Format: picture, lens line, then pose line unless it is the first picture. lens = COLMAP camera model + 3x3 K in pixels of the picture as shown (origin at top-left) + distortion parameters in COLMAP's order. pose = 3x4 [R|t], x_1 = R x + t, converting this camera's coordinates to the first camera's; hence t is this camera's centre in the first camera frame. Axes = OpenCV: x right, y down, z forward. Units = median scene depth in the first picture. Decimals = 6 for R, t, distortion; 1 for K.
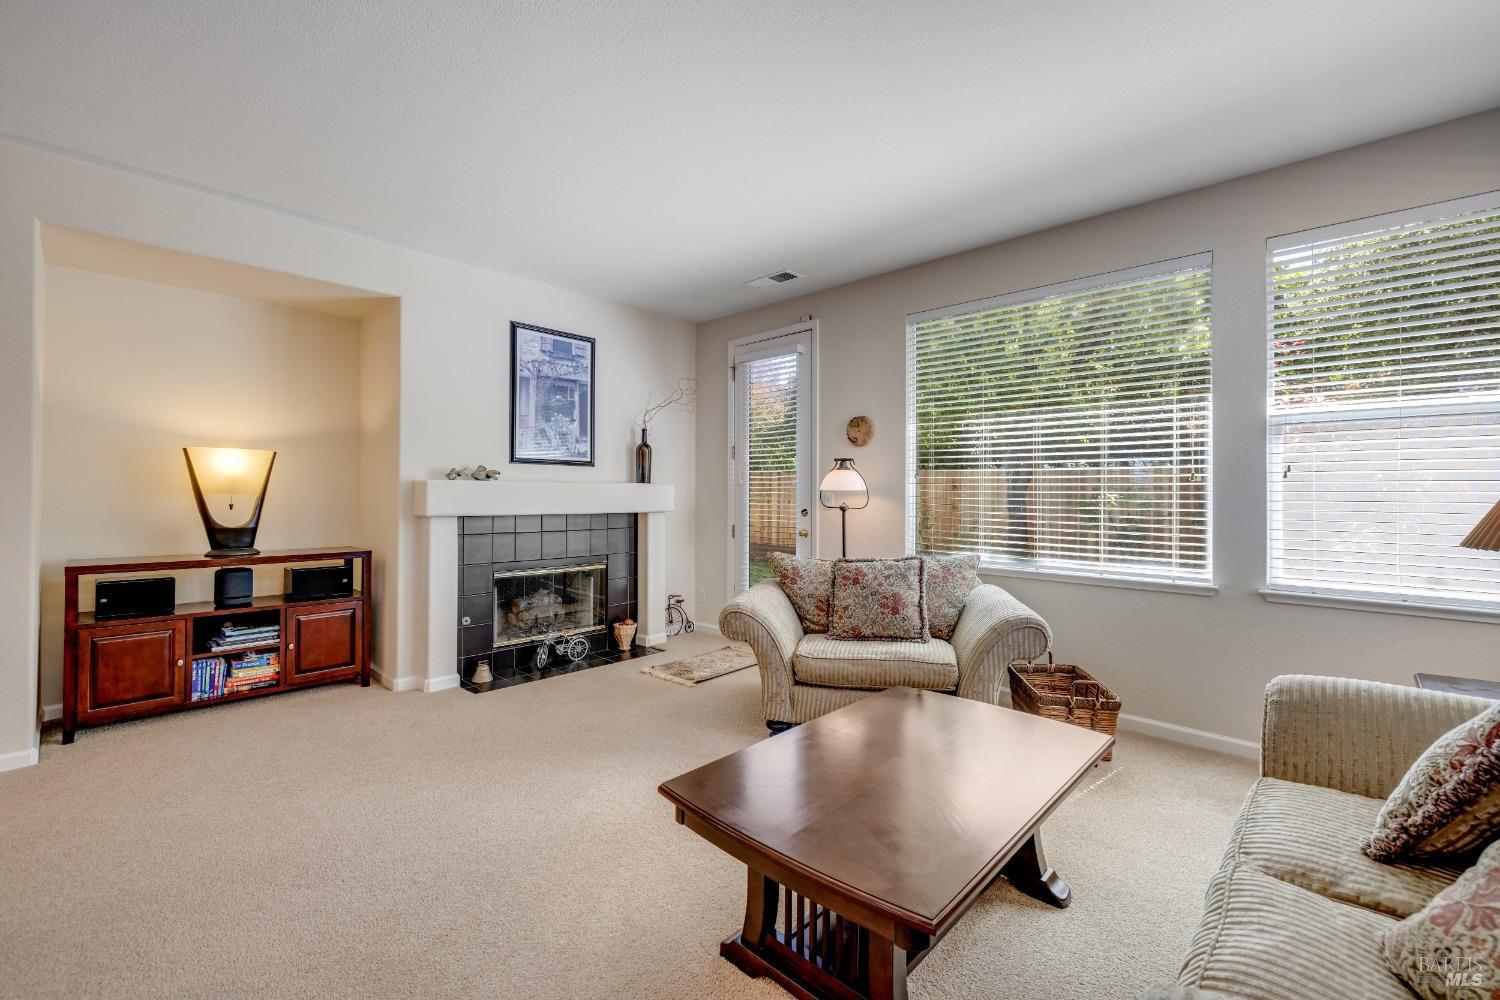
lens RADIAL K [[625.9, 0, 735.7], [0, 625.9, 491.7], [0, 0, 1]] dist [-0.003980, 0.000064]
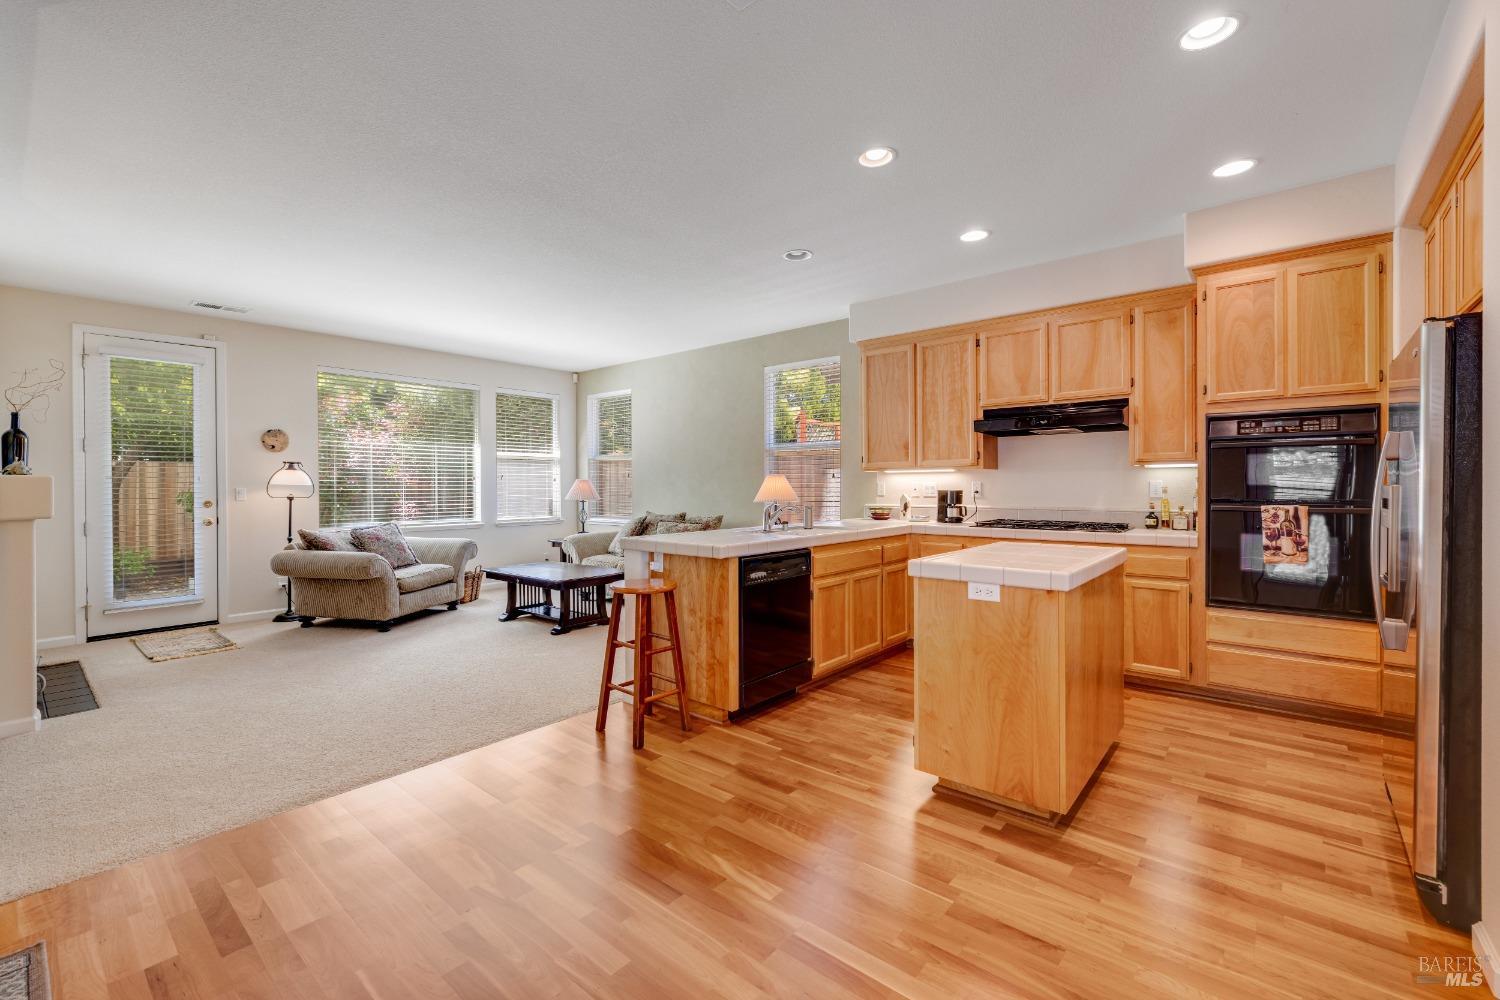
lens RADIAL K [[628.2, 0, 739.1], [0, 628.2, 490.2], [0, 0, 1]] dist [-0.001755, -0.000433]
pose [[-0.069321, -0.013137, 0.997508, -1.209047], [-0.000283, 0.999914, 0.013149, -0.008283], [-0.997594, 0.000630, -0.069319, 0.116471]]
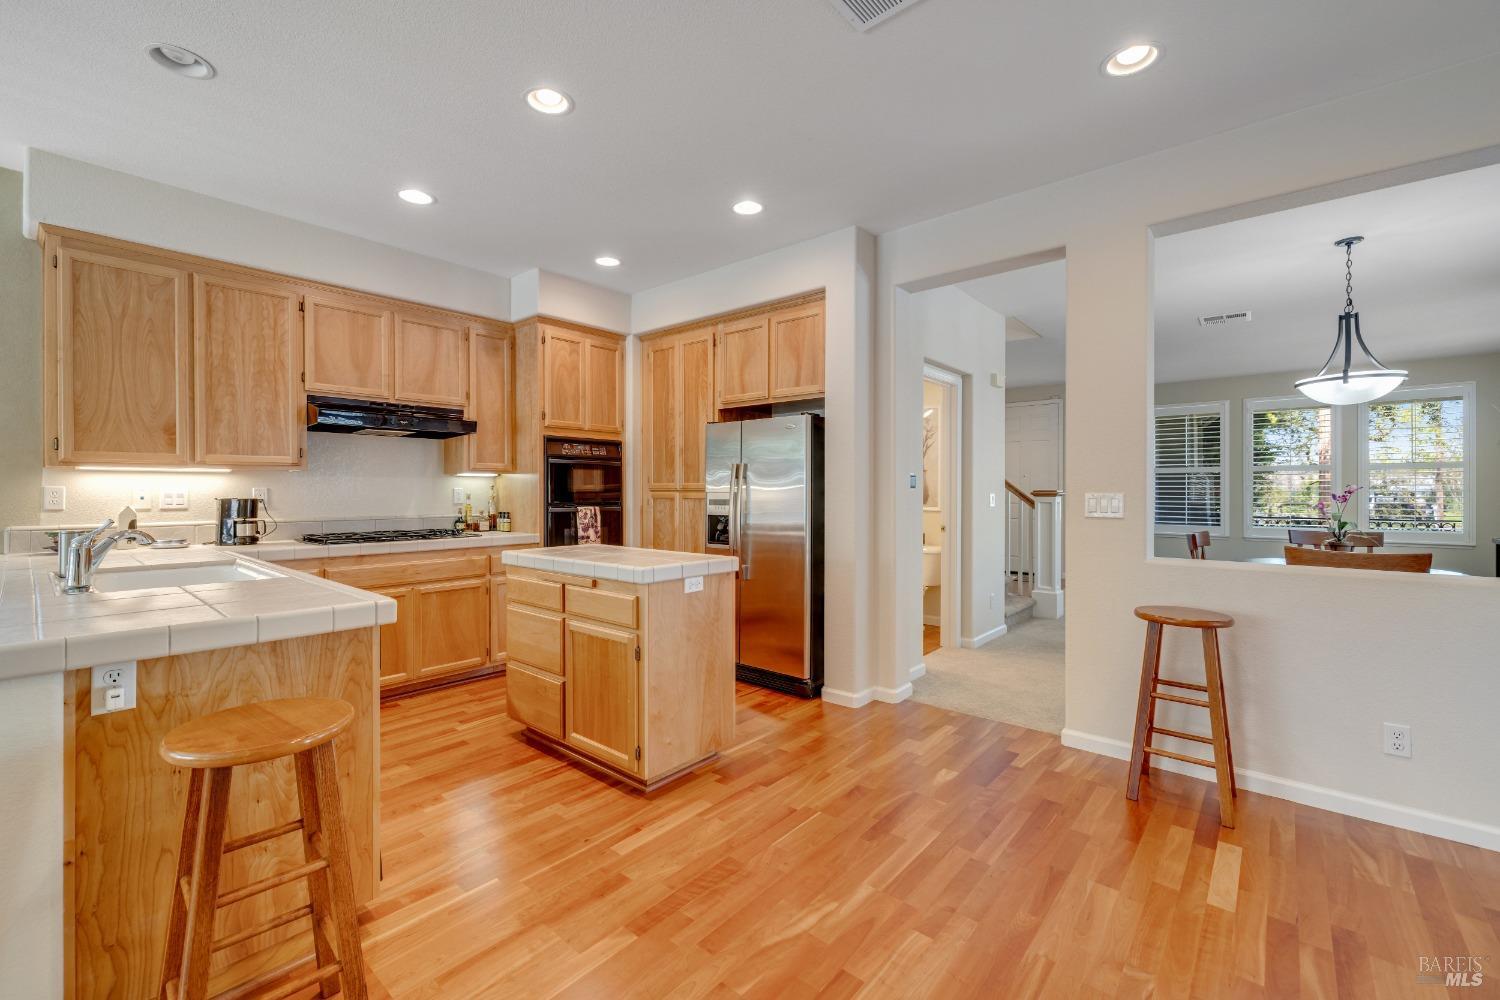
lens RADIAL K [[630.2, 0, 733.9], [0, 630.2, 491.0], [0, 0, 1]] dist [-0.006752, 0.000560]
pose [[-0.998316, -0.006054, -0.057694, -0.686746], [-0.005810, 0.999973, -0.004393, -0.003230], [0.057719, -0.004051, -0.998325, 0.492355]]
